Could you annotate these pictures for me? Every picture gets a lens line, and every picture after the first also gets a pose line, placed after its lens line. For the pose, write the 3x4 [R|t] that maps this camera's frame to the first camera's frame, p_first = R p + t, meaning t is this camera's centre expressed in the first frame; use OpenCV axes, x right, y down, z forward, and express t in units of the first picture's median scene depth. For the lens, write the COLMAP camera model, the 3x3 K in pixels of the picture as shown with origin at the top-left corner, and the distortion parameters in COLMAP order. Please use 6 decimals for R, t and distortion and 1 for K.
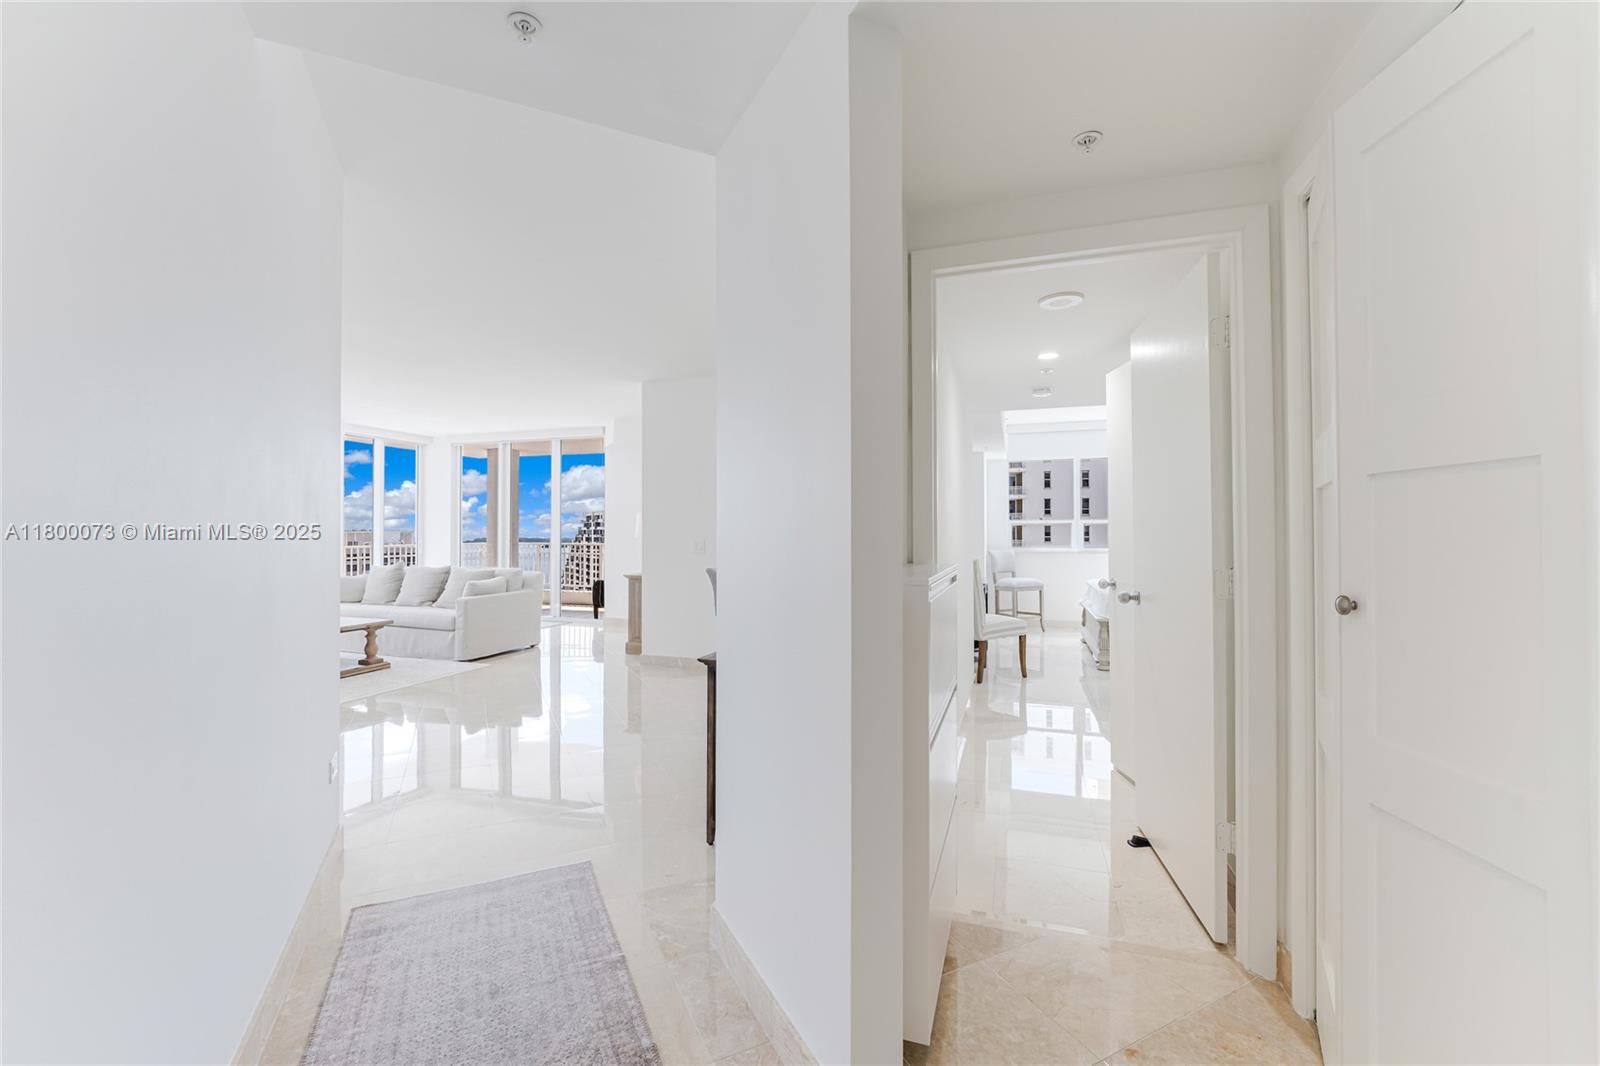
lens RADIAL K [[679.7, 0, 805.0], [0, 679.7, 530.5], [0, 0, 1]] dist [-0.015339, 0.000021]
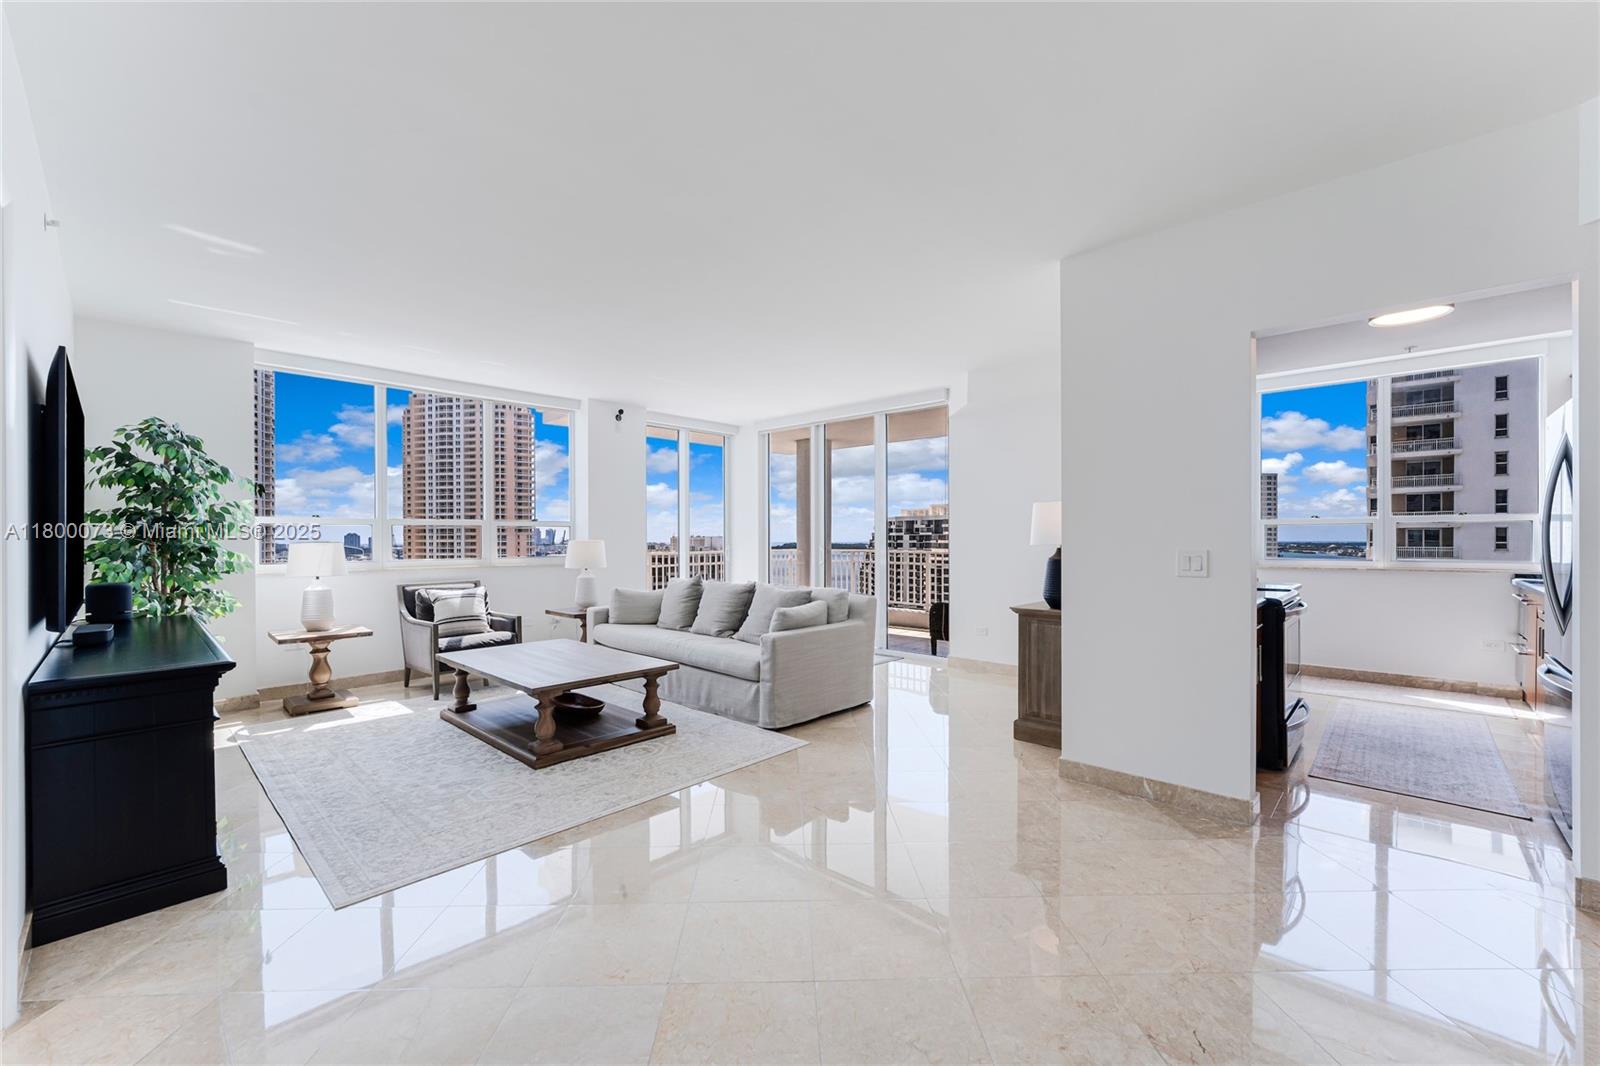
lens RADIAL K [[642.3, 0, 802.2], [0, 642.3, 532.4], [0, 0, 1]] dist [-0.020066, 0.001476]
pose [[0.911800, -0.005624, -0.410596, -0.183829], [0.003358, 0.999975, -0.006240, 0.001836], [0.410620, 0.004311, 0.911796, 0.371093]]
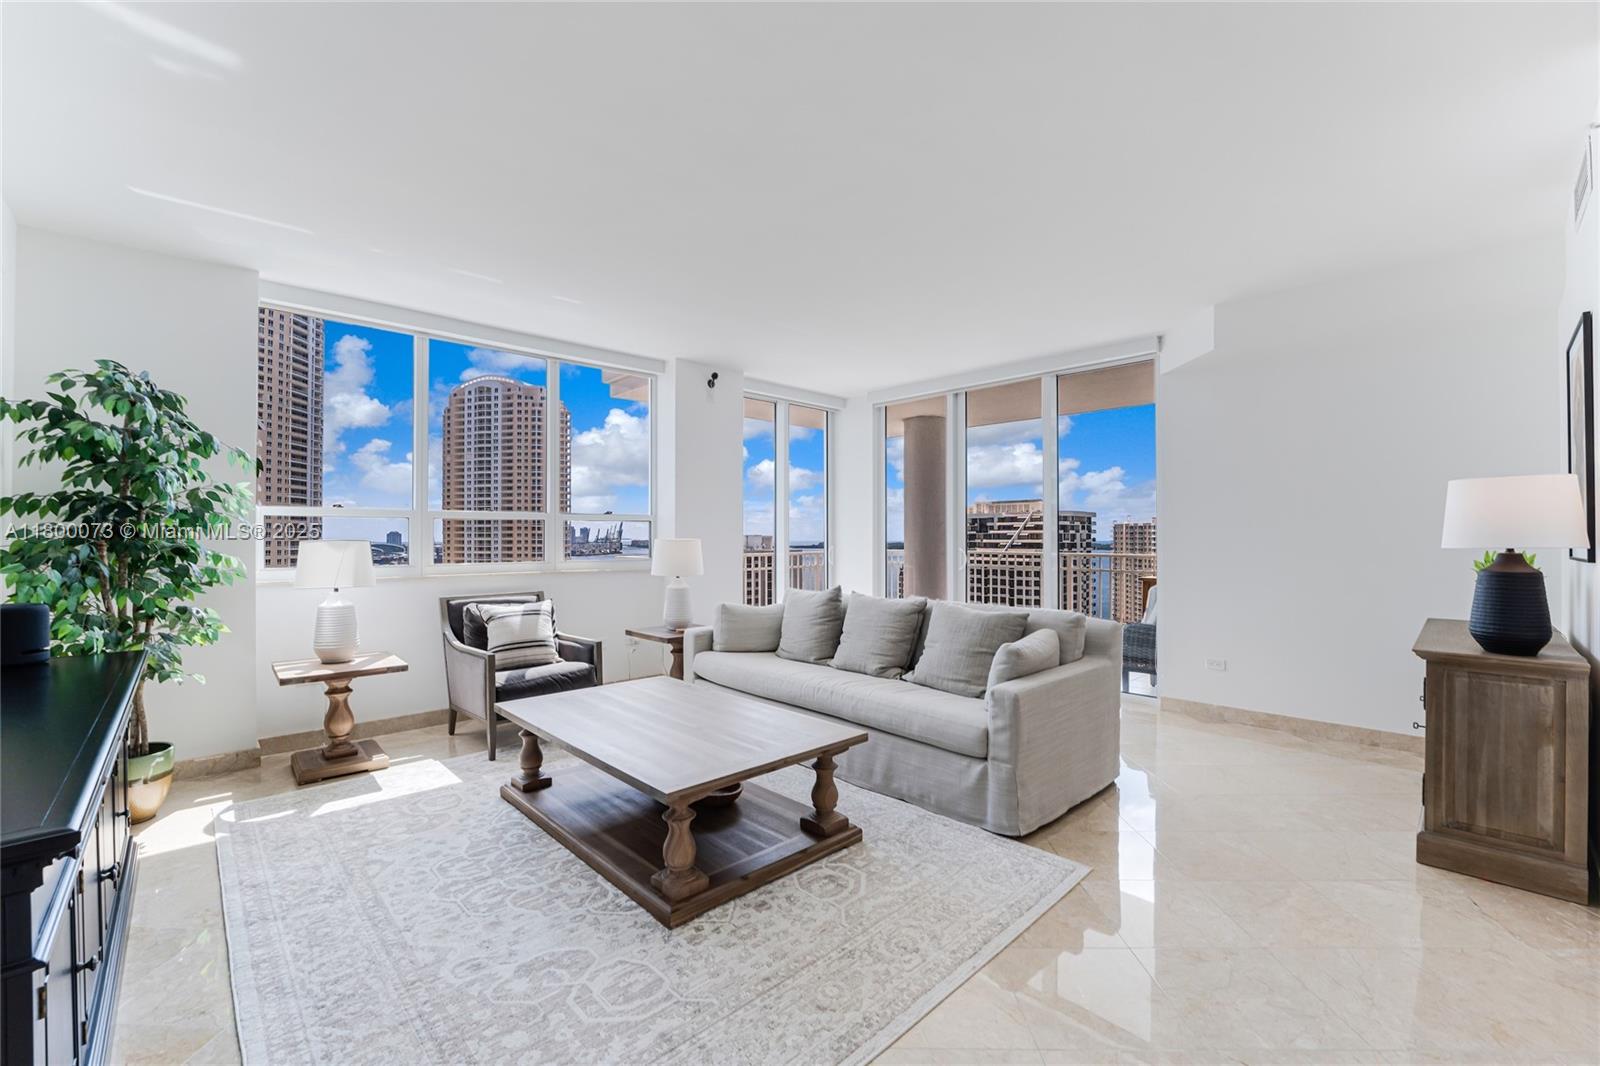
lens RADIAL K [[642.3, 0, 775.7], [0, 642.3, 517.0], [0, 0, 1]] dist [-0.020066, 0.001476]
pose [[0.877737, -0.016474, -0.478860, -0.376460], [0.002715, 0.999564, -0.029412, 0.002994], [0.479136, 0.024516, 0.877398, 0.492029]]
